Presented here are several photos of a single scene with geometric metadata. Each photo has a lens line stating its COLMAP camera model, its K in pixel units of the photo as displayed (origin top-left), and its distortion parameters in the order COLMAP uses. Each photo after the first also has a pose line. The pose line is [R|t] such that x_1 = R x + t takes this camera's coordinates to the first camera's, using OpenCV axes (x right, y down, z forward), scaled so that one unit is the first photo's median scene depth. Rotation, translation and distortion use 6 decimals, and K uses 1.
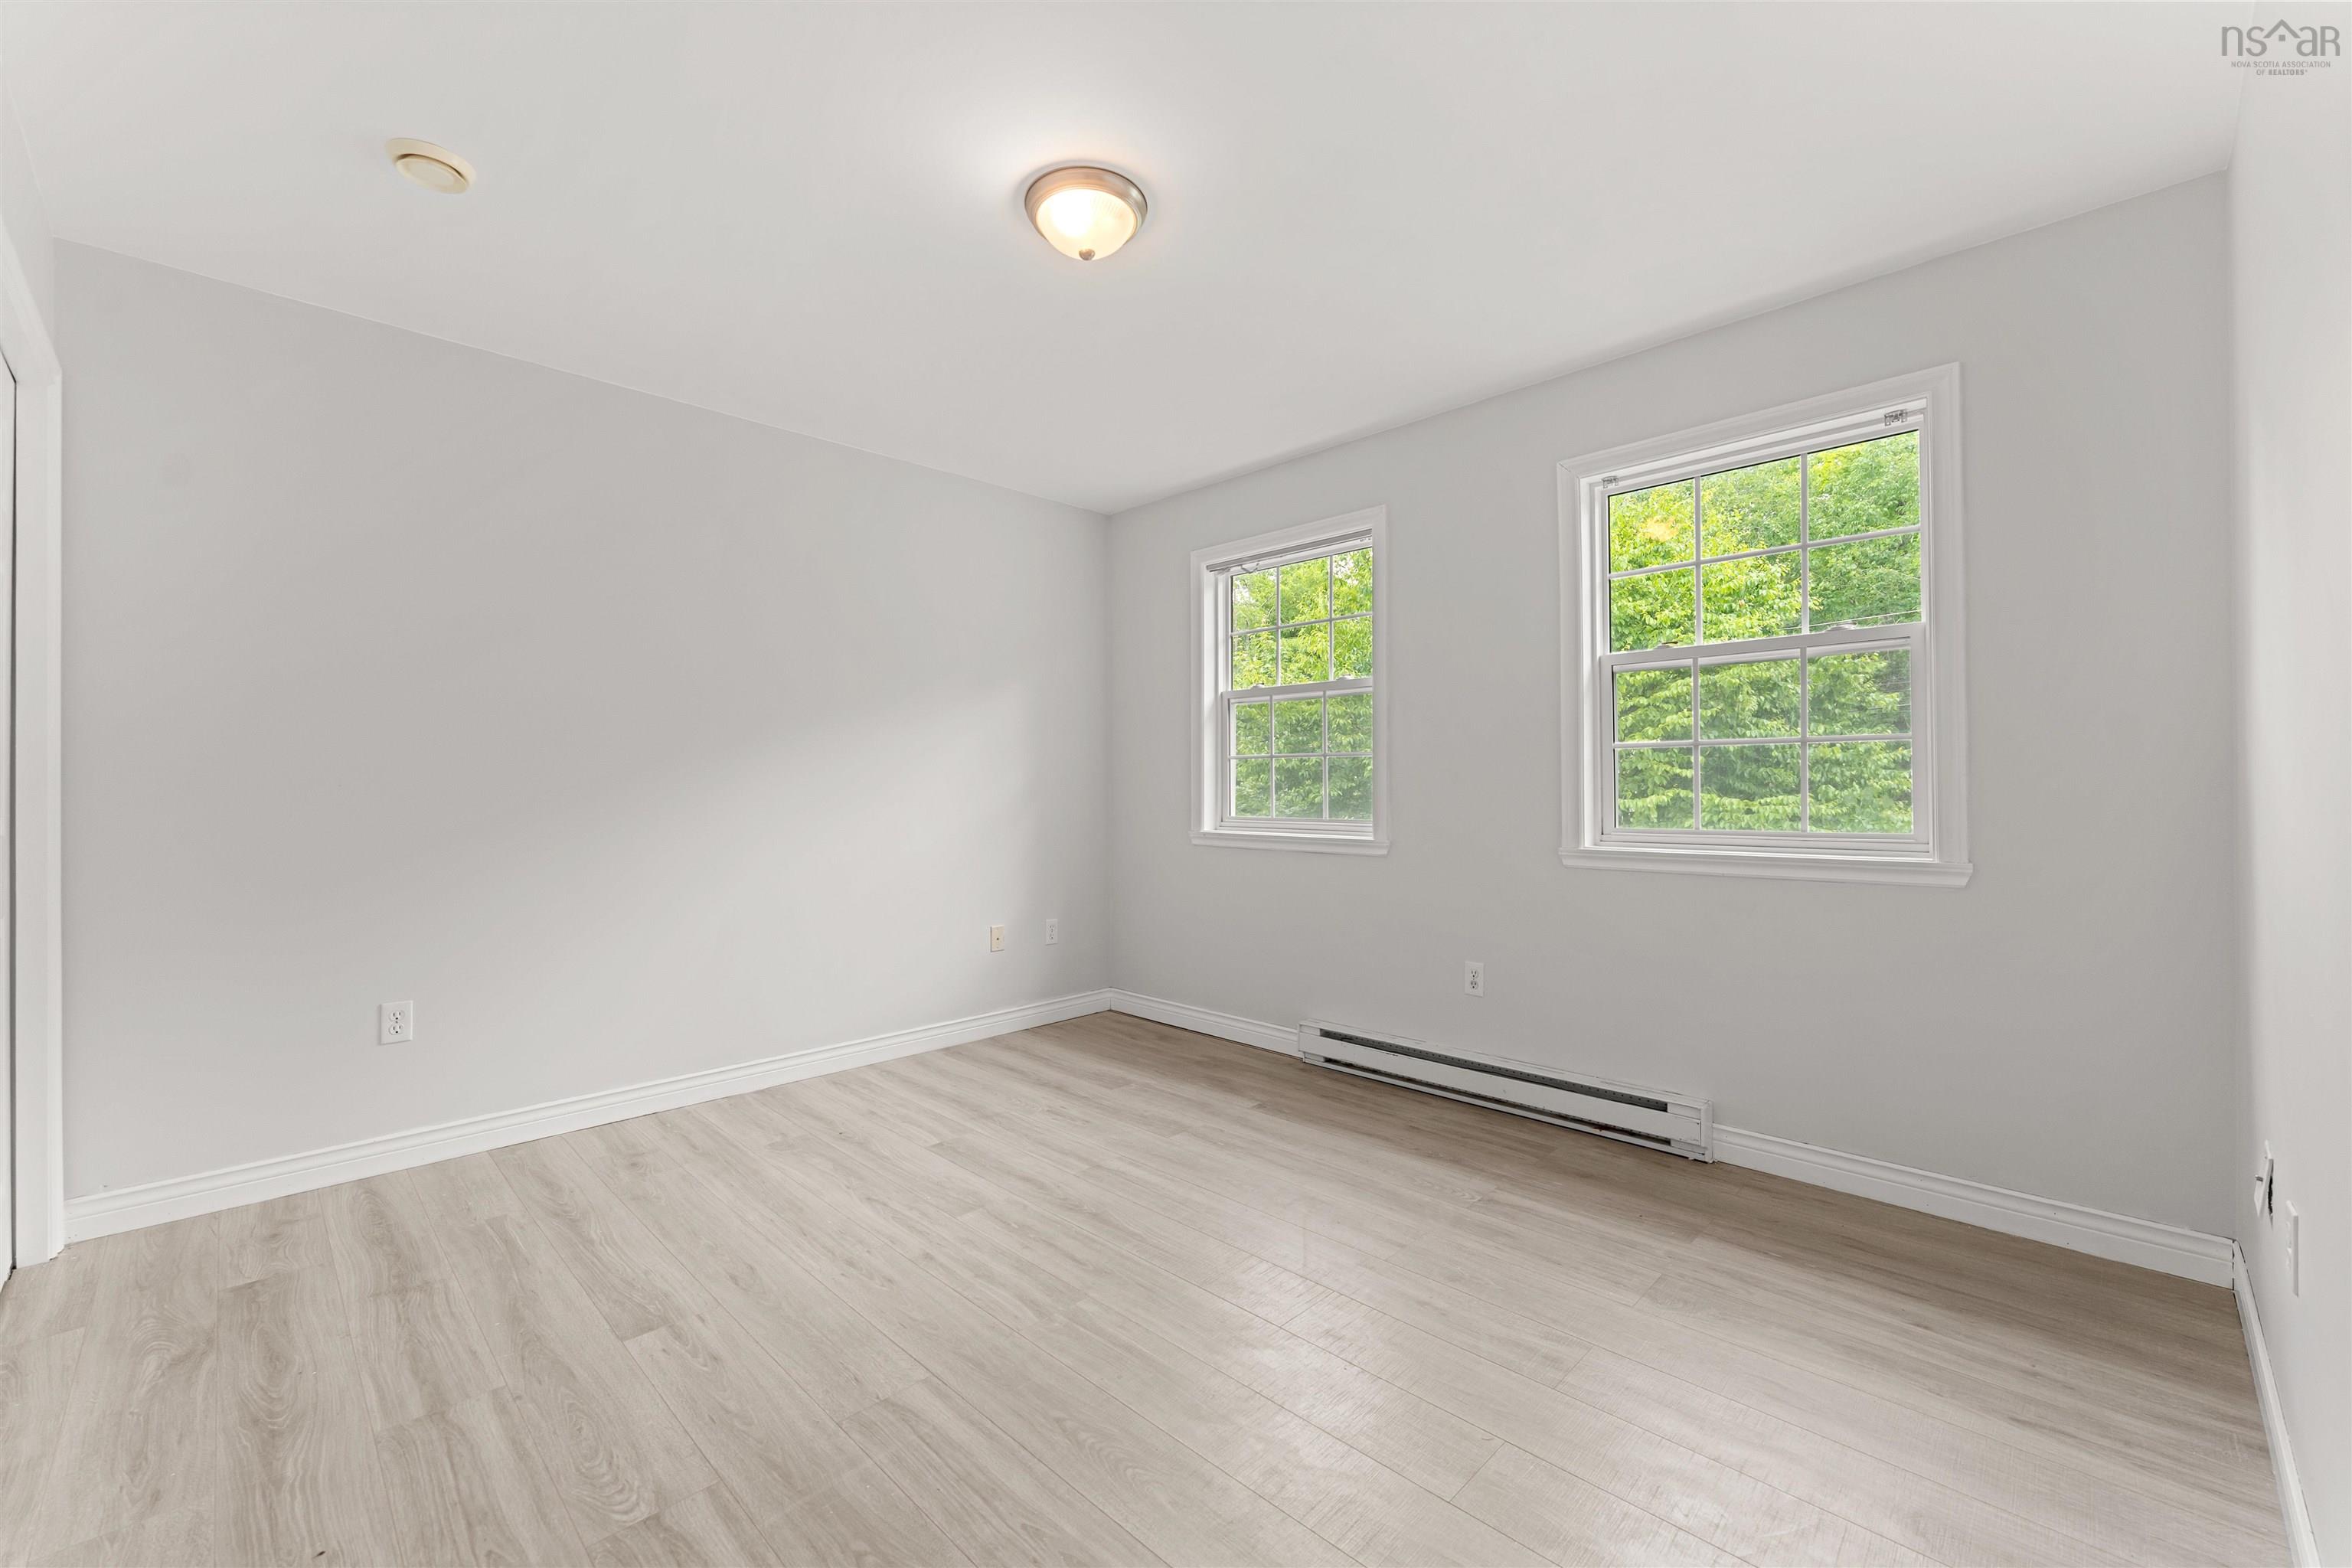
lens RADIAL K [[954.4, 0, 1174.6], [0, 954.4, 782.7], [0, 0, 1]] dist [-0.001414, -0.000674]
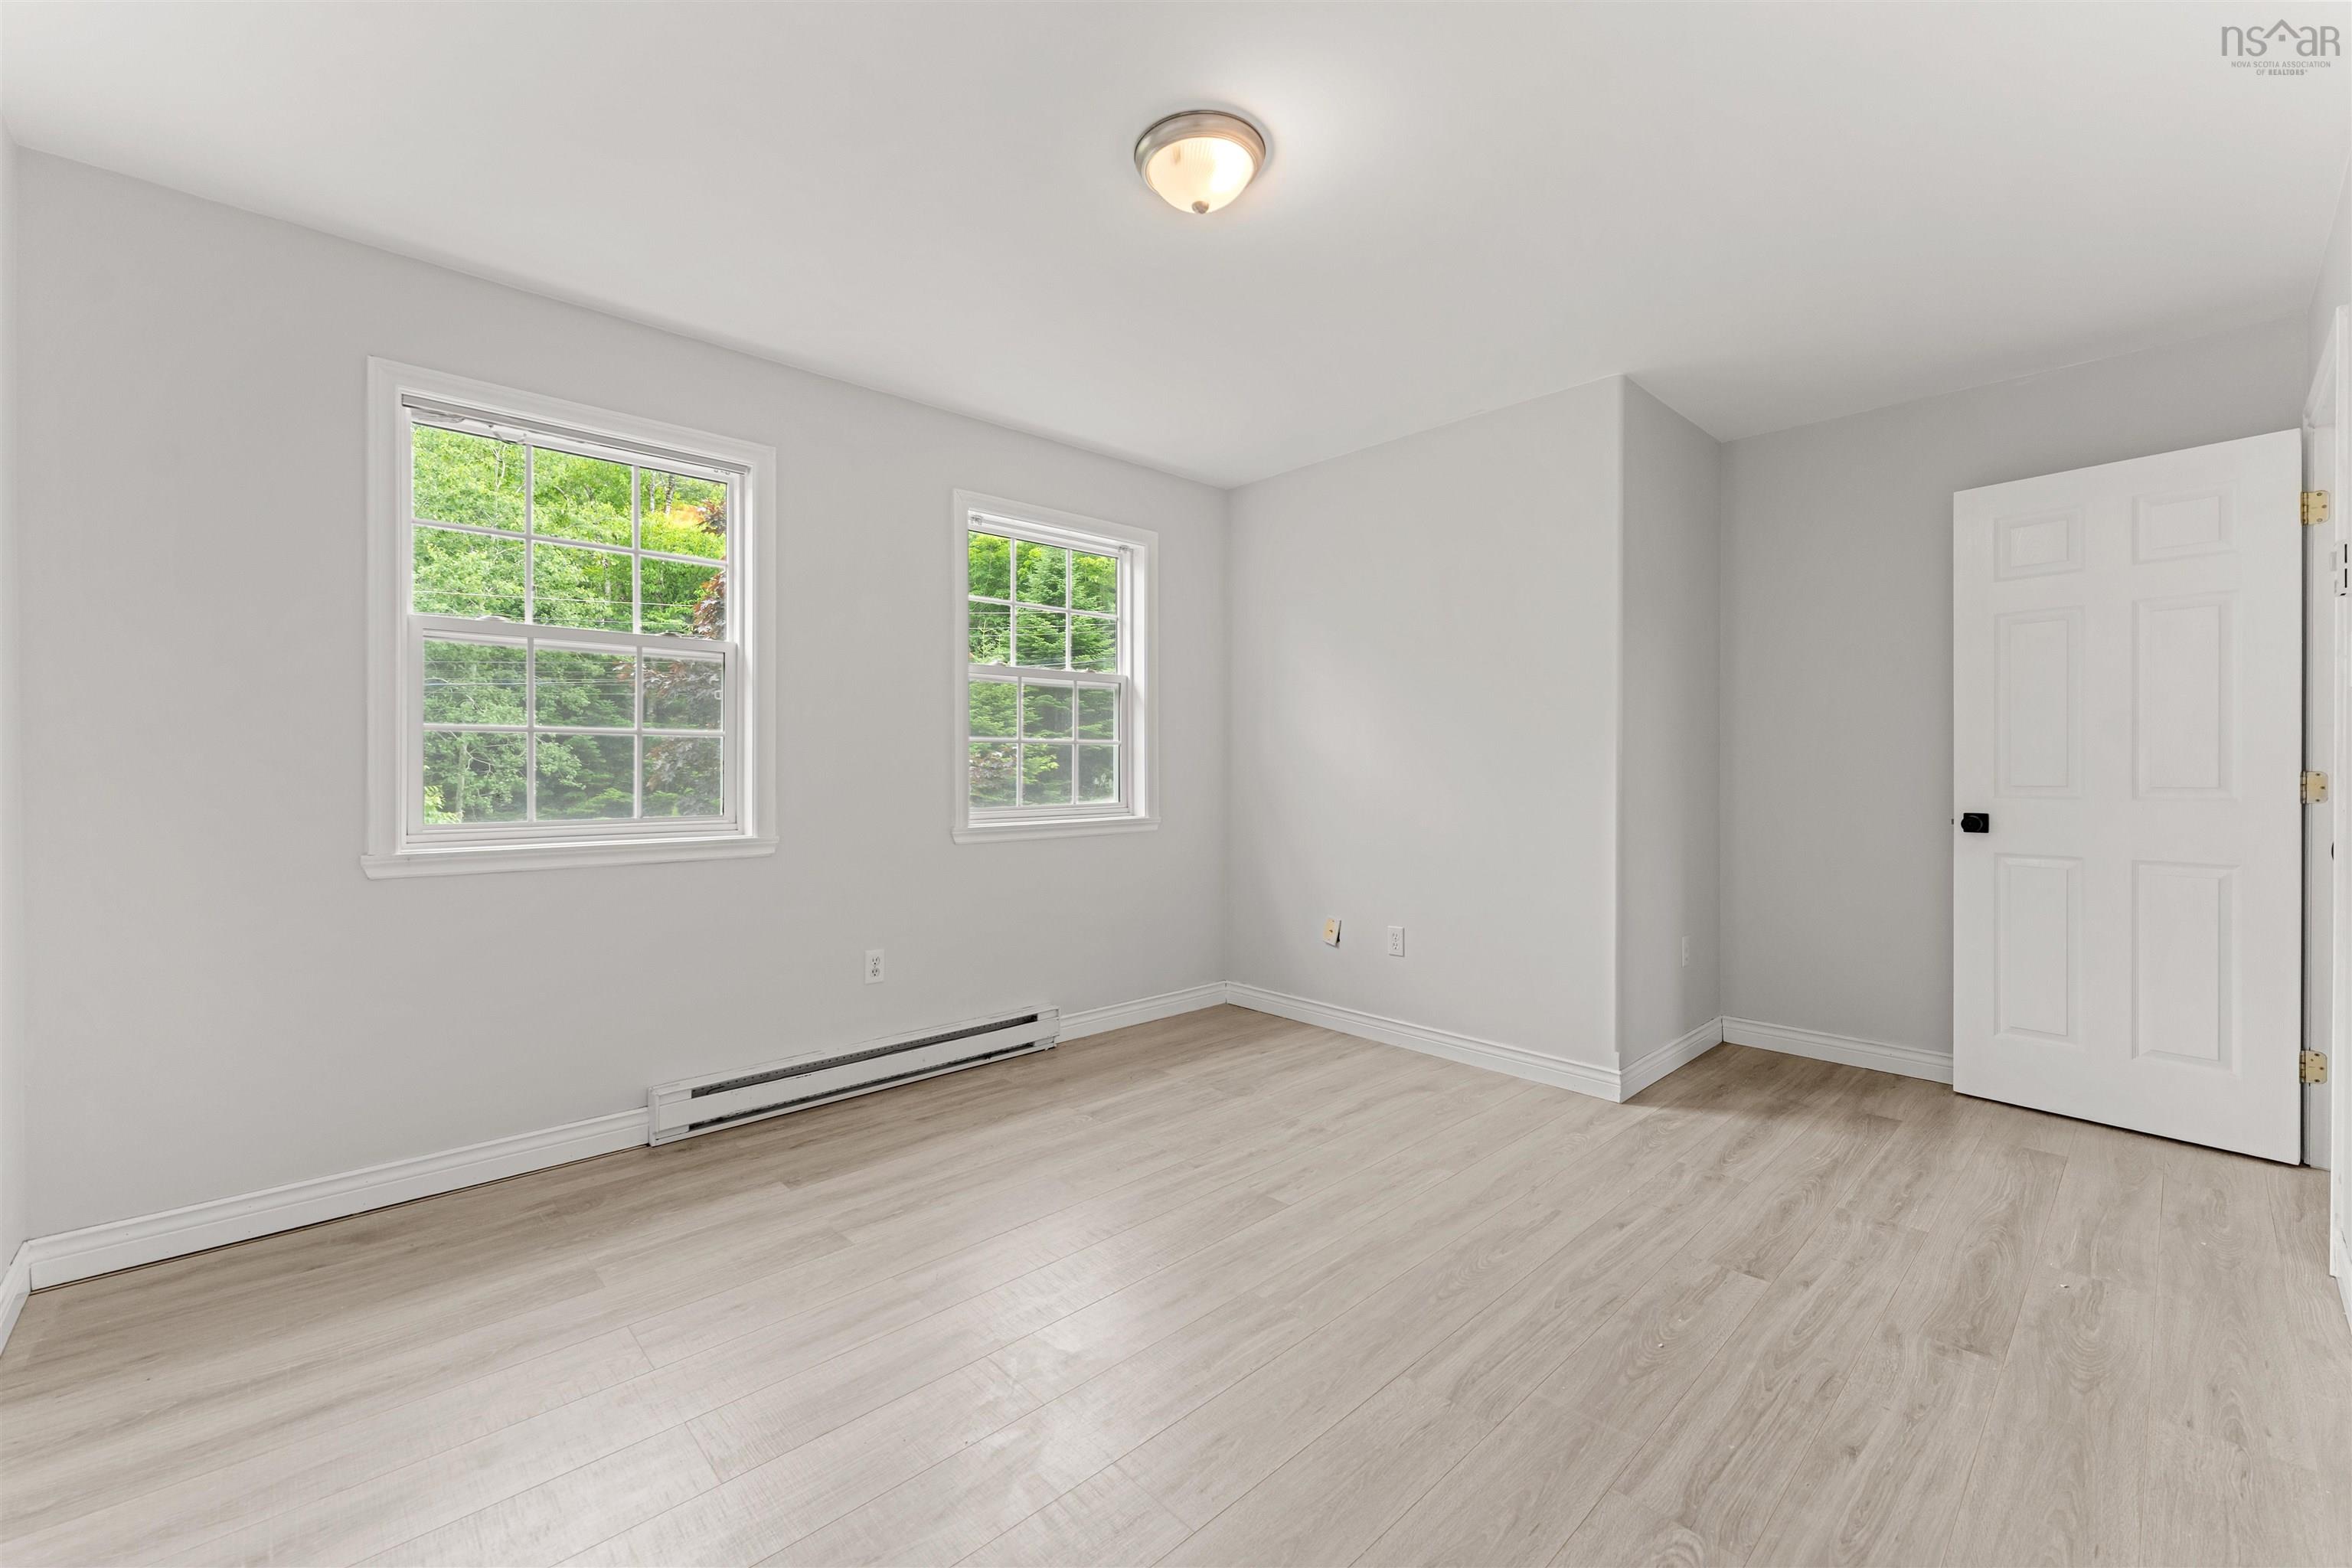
lens RADIAL K [[954.4, 0, 1174.6], [0, 954.4, 773.4], [0, 0, 1]] dist [-0.001414, -0.000674]
pose [[0.032619, -0.003349, 0.999462, -0.756677], [-0.002809, 0.999990, 0.003443, -0.001594], [-0.999464, -0.002920, 0.032609, 0.731933]]
